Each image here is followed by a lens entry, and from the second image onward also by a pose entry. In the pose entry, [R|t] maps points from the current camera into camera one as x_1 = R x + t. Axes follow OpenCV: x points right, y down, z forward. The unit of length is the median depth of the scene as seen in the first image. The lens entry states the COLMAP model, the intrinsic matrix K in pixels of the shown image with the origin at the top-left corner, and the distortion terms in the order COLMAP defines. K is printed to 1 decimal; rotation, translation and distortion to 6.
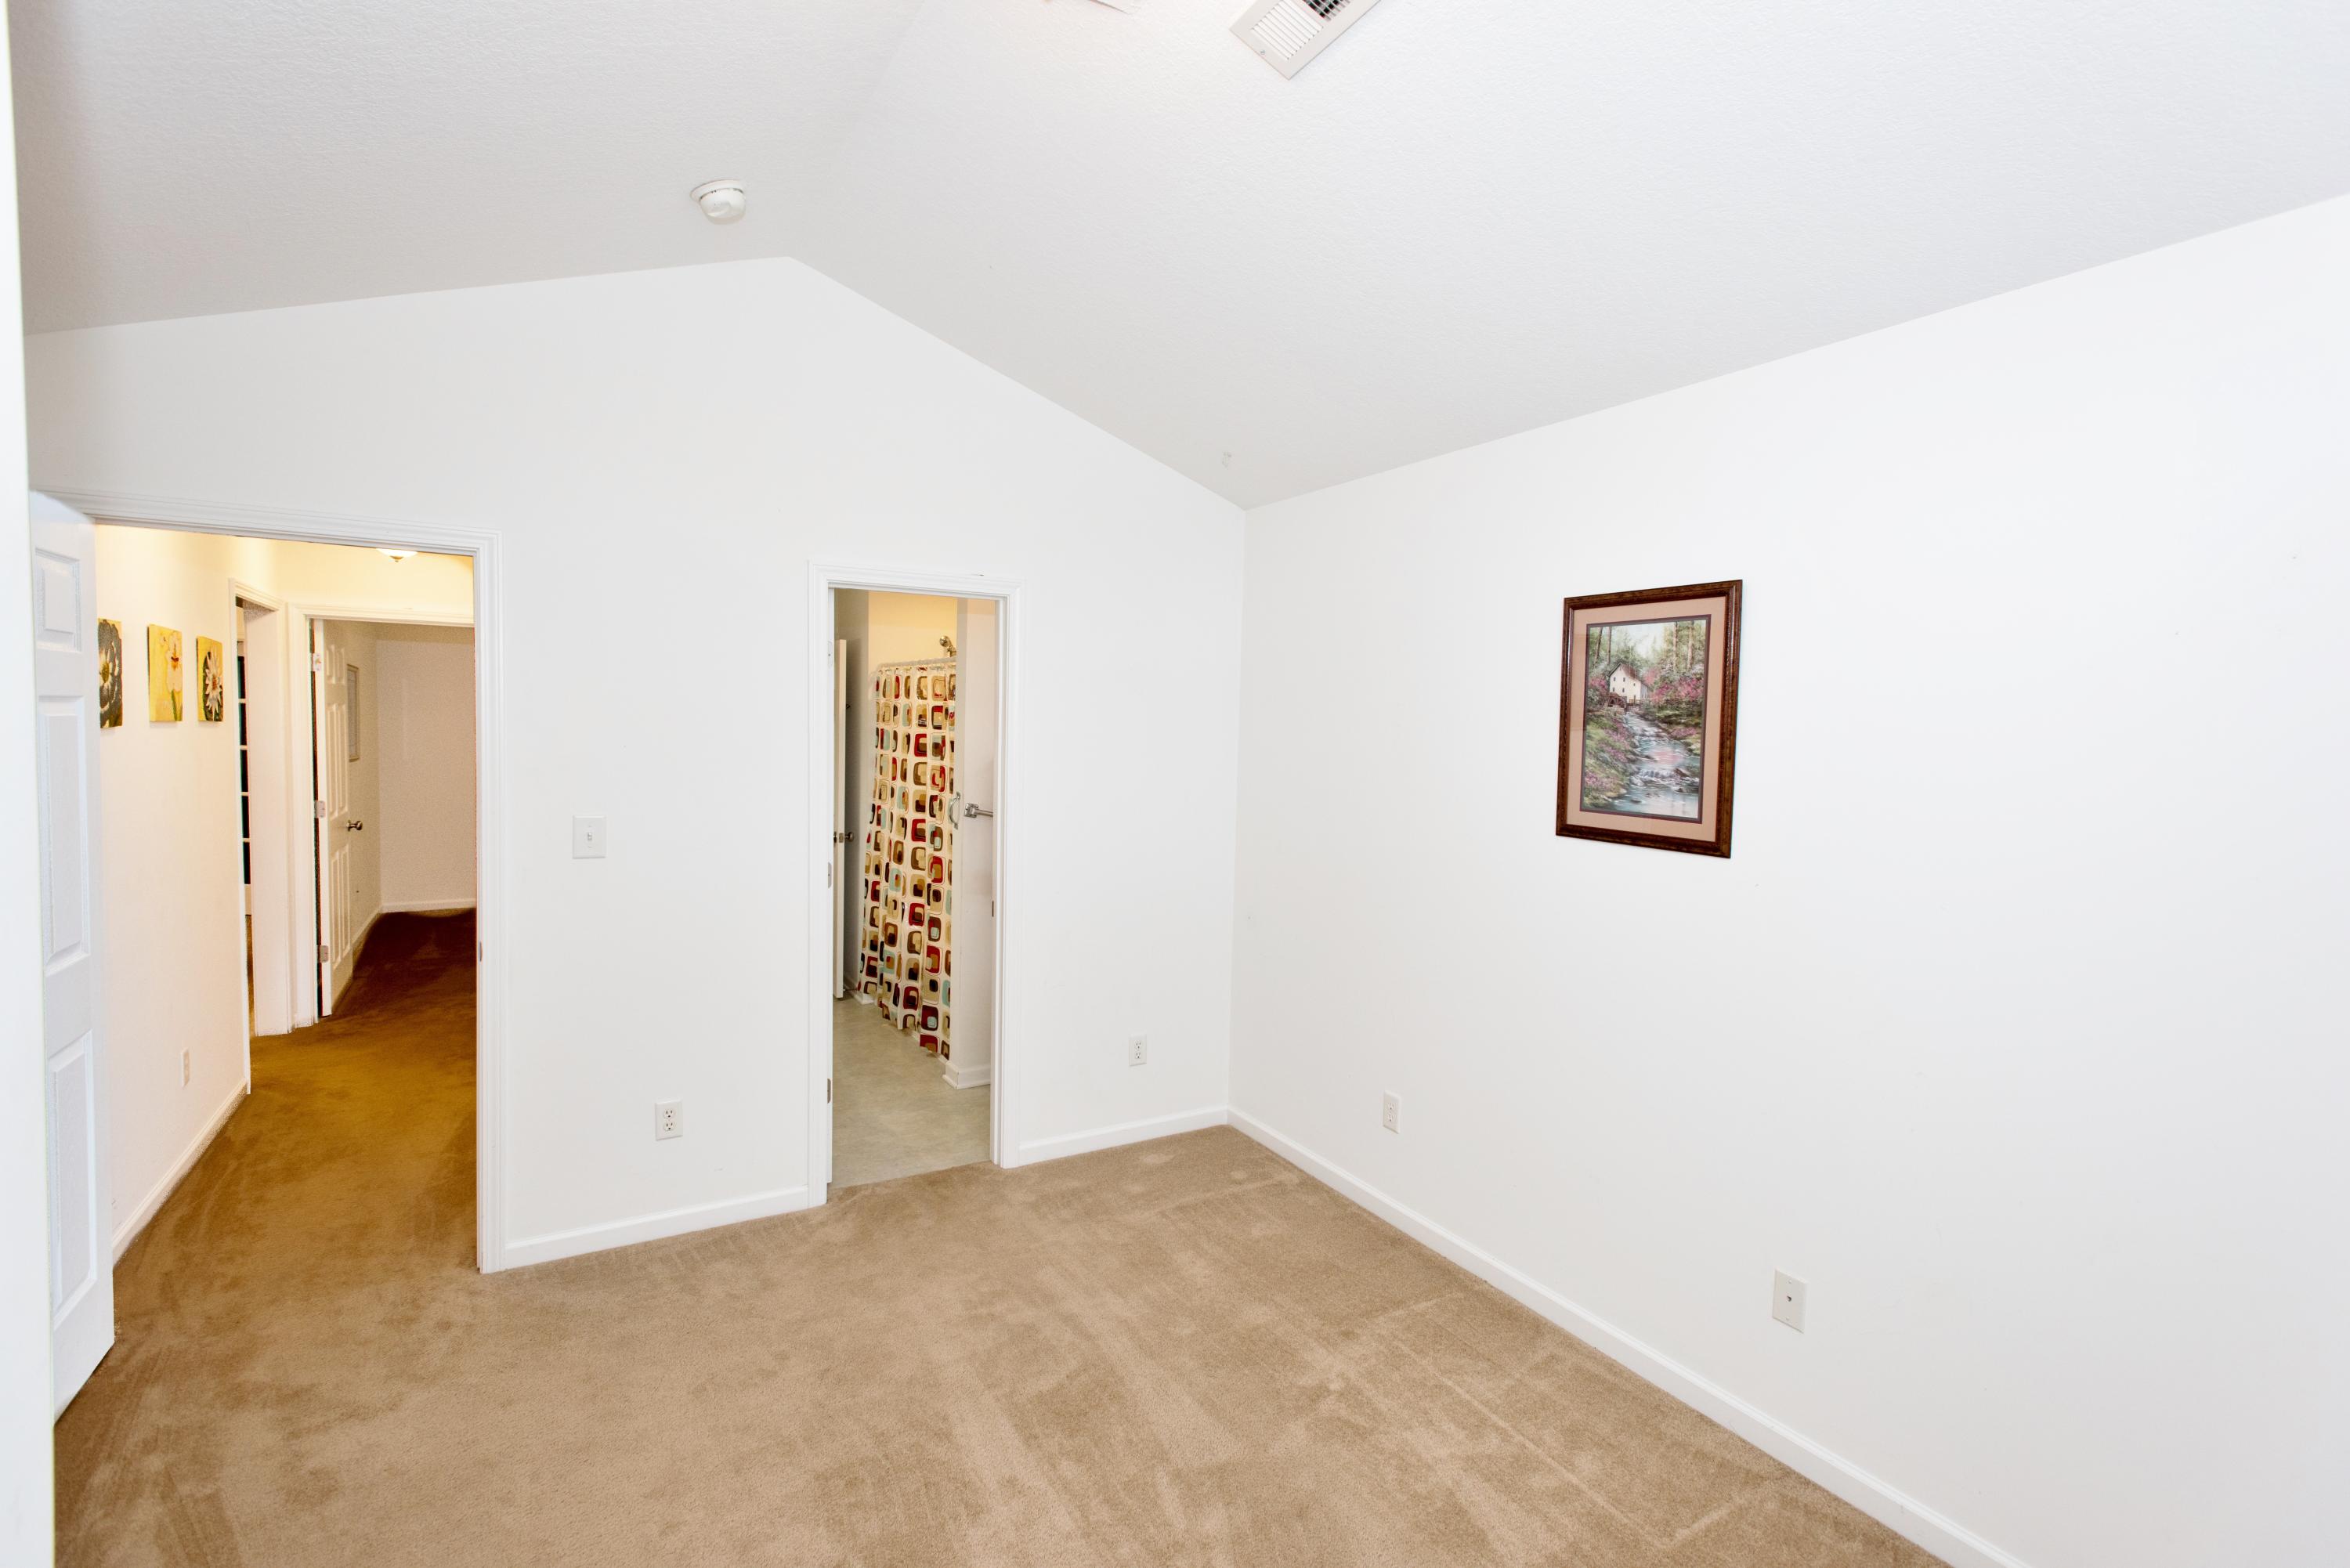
lens RADIAL K [[1116.8, 0, 1175.0], [0, 1116.8, 784.0], [0, 0, 1]] dist [0.003958, -0.000150]
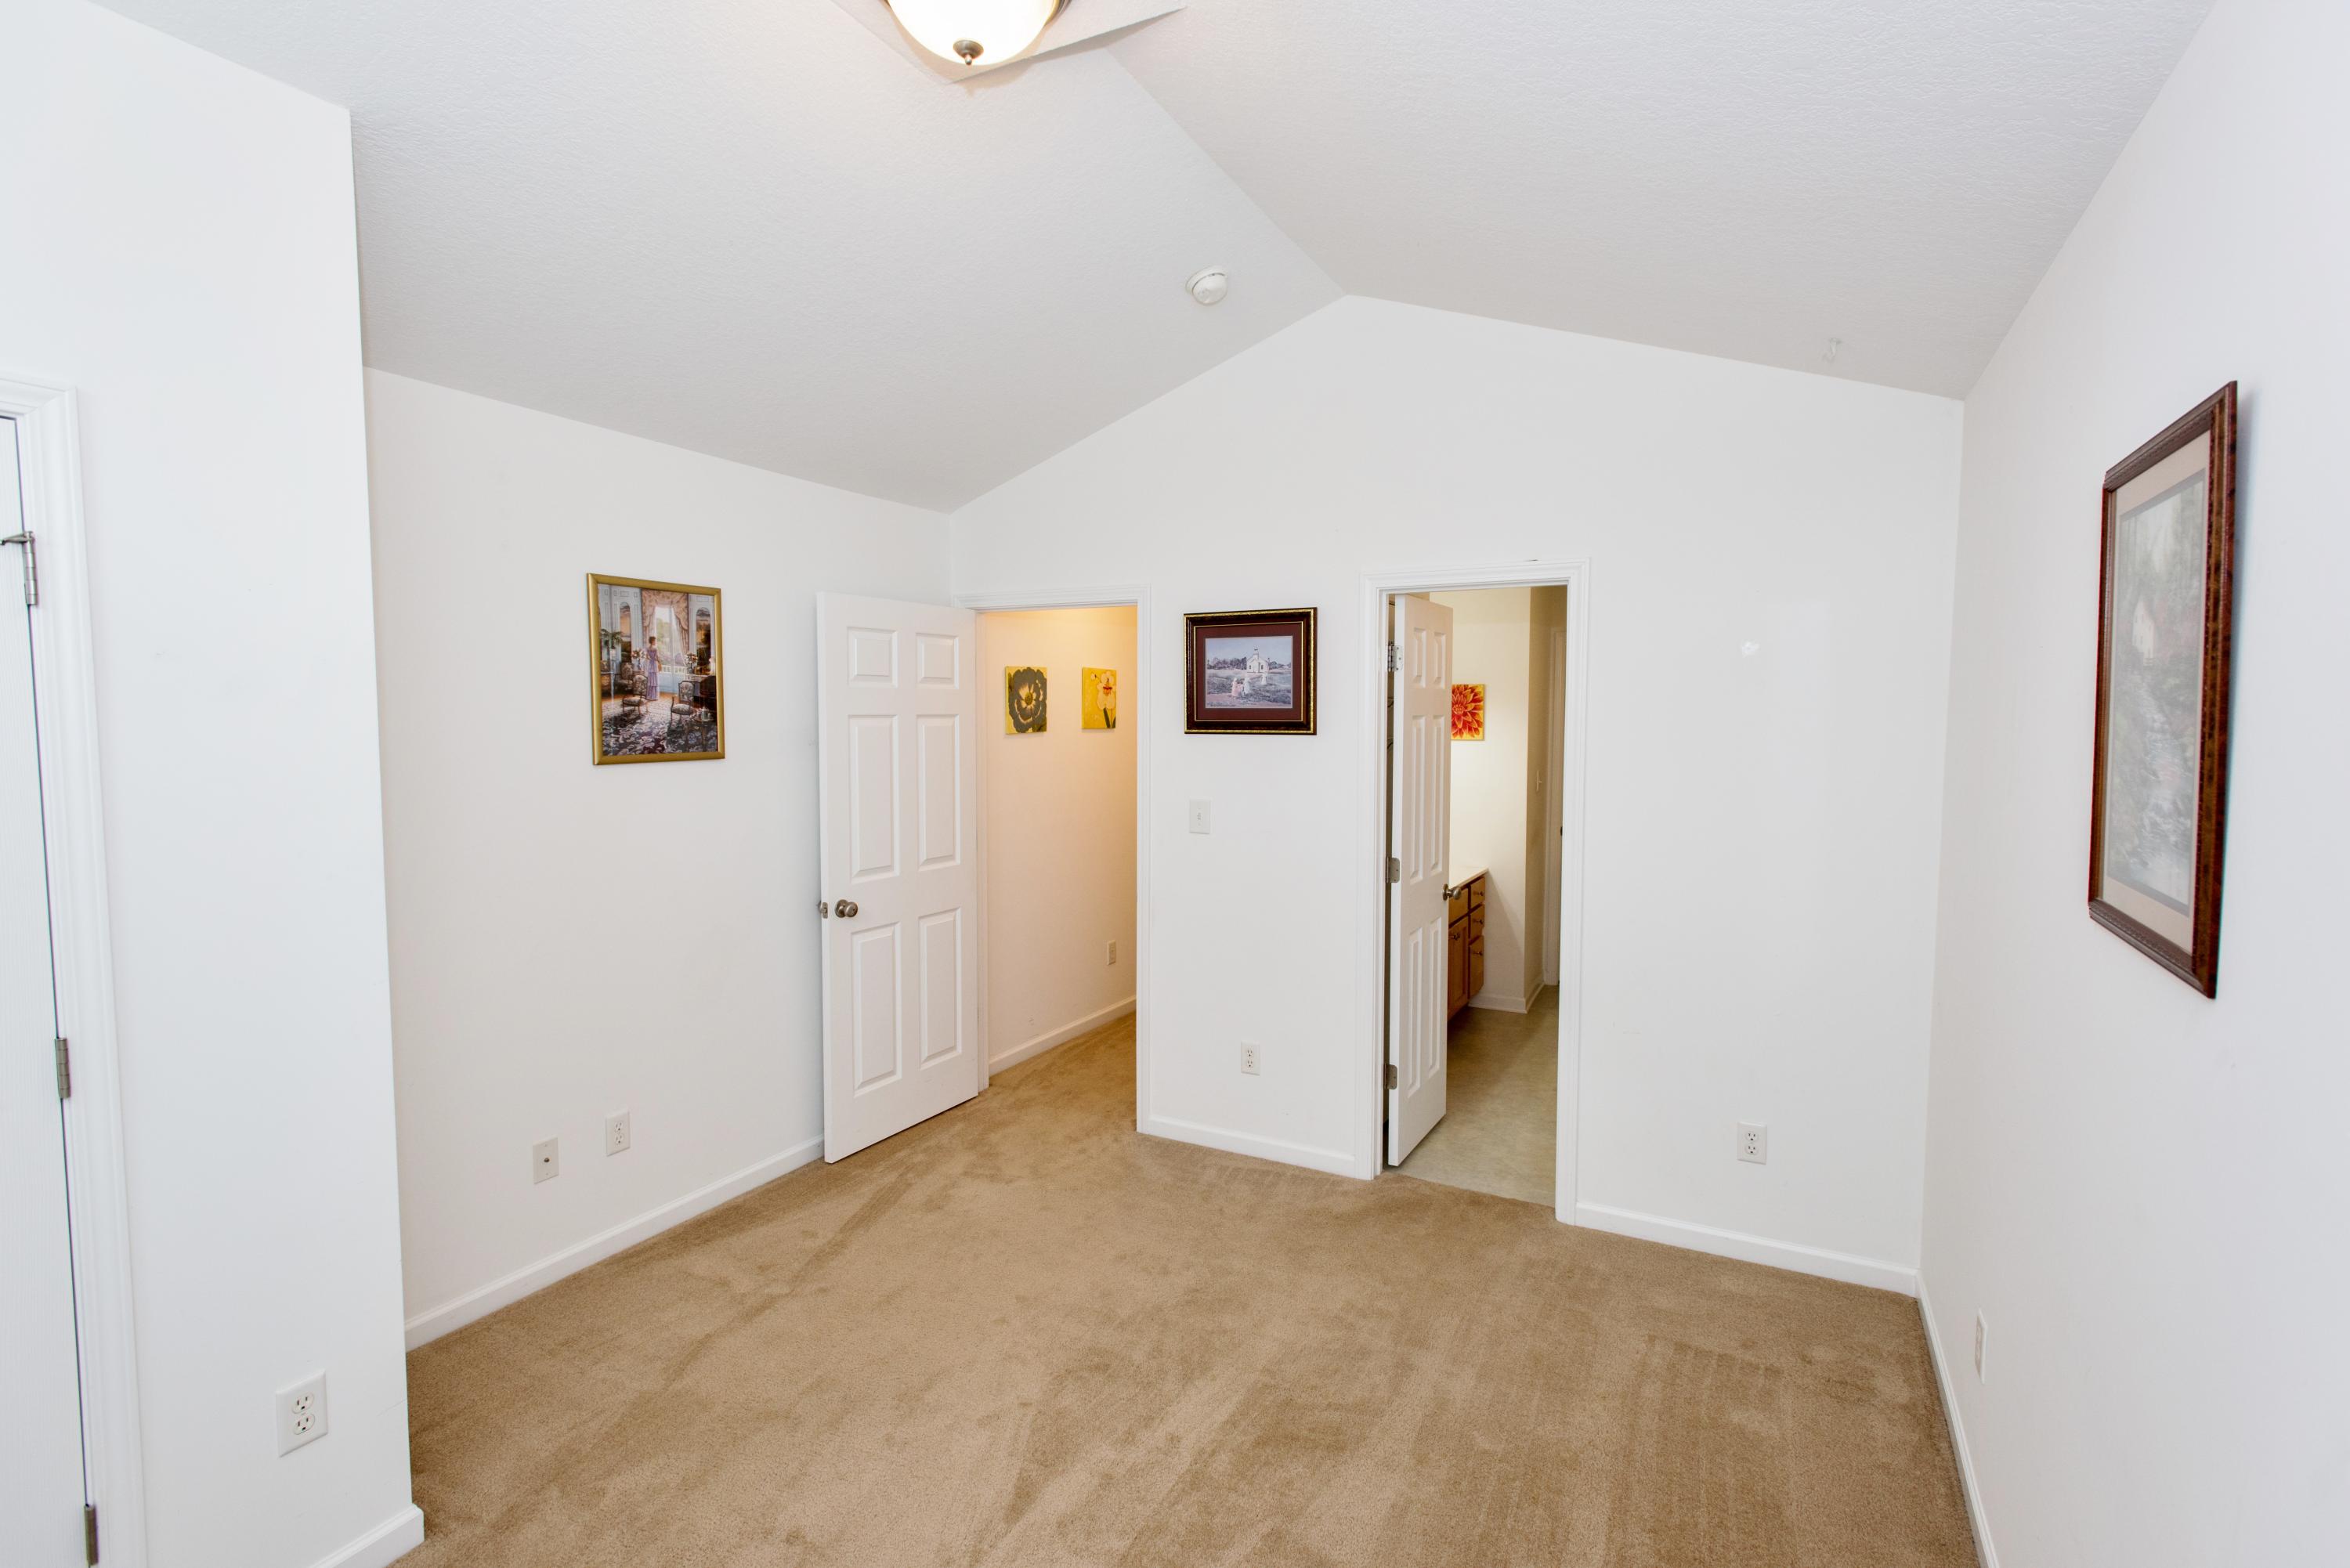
lens RADIAL K [[1100.2, 0, 1161.3], [0, 1100.2, 781.6], [0, 0, 1]] dist [0.016474, -0.000328]
pose [[0.521847, 0.035390, -0.852304, 0.553688], [-0.046552, 0.998832, 0.012971, -0.005653], [0.851768, 0.032908, 0.522885, 0.331848]]
